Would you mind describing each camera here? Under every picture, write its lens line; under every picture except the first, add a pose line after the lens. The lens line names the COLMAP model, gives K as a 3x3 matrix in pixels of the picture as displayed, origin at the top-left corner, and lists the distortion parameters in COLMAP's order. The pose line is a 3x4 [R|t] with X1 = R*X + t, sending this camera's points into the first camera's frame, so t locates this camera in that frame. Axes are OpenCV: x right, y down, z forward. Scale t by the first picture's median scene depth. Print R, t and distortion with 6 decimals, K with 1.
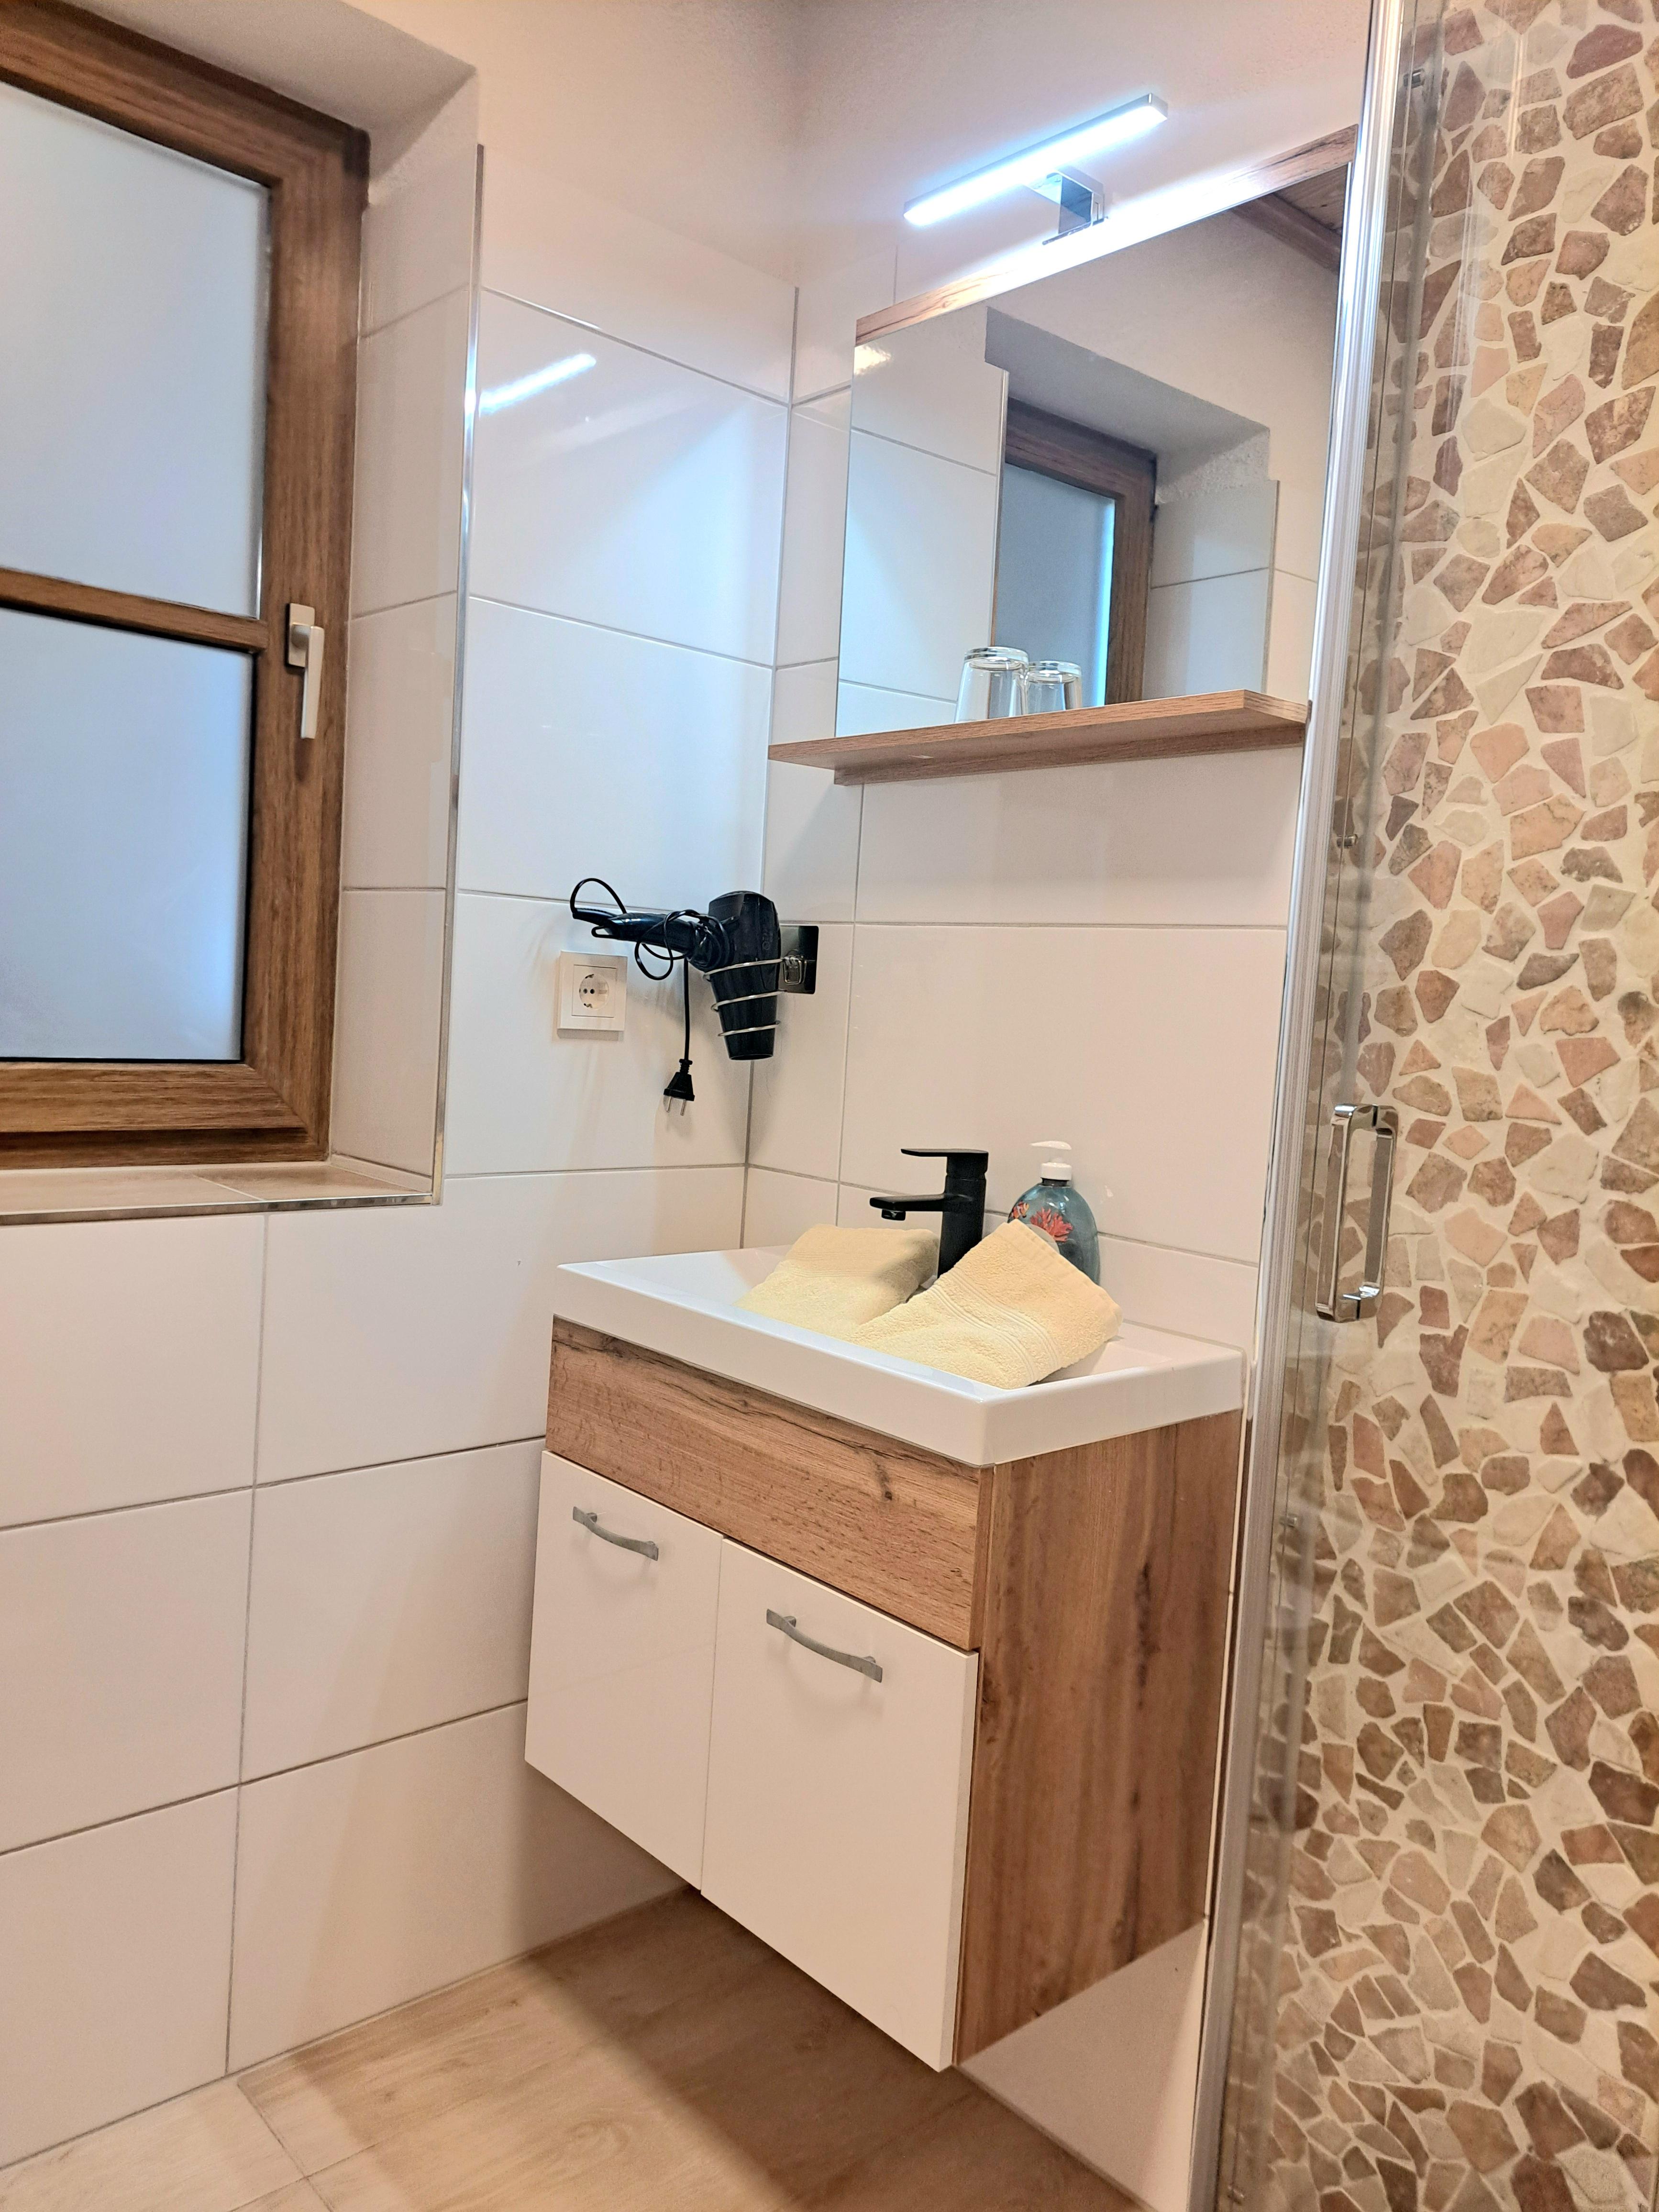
lens RADIAL K [[1621.9, 0, 829.5], [0, 1621.9, 1106.0], [0, 0, 1]] dist [0.042880, -0.041738]
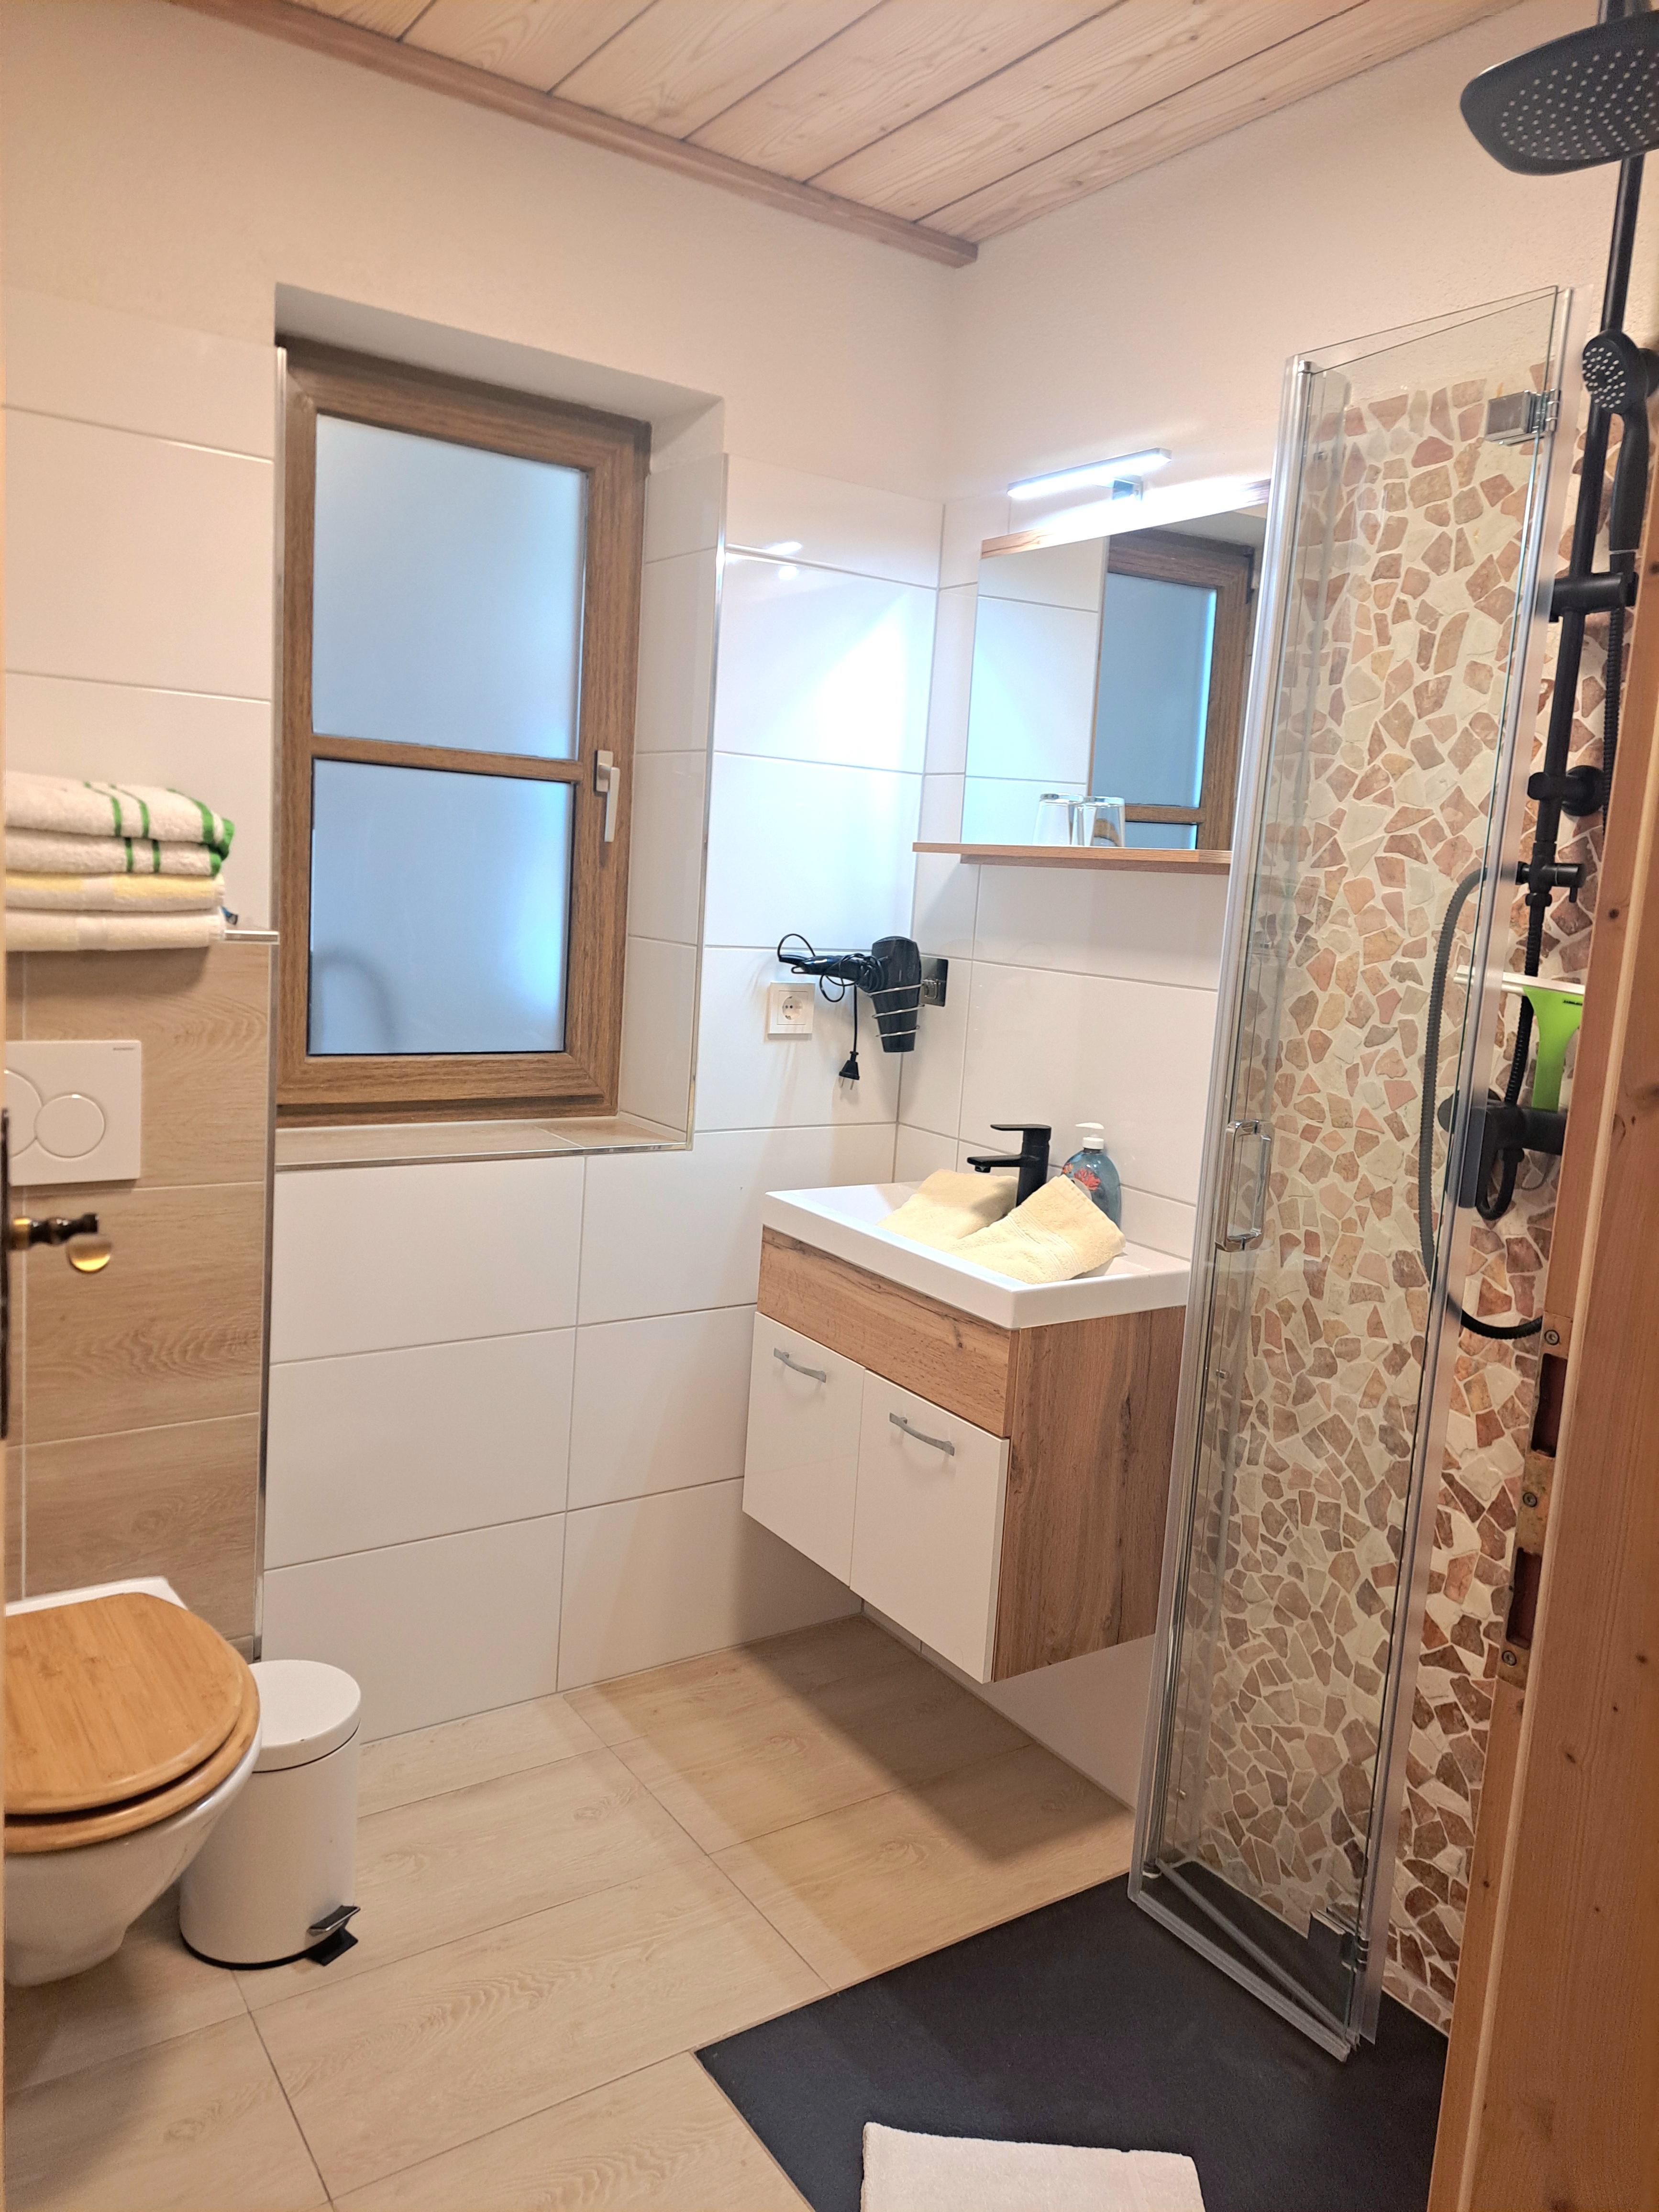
lens RADIAL K [[1588.7, 0, 817.5], [0, 1588.7, 1096.3], [0, 0, 1]] dist [0.056220, -0.061527]
pose [[0.990172, 0.022514, -0.138028, 0.102689], [-0.014094, 0.997997, 0.061679, -0.103021], [0.139140, -0.059128, 0.988506, -0.563324]]
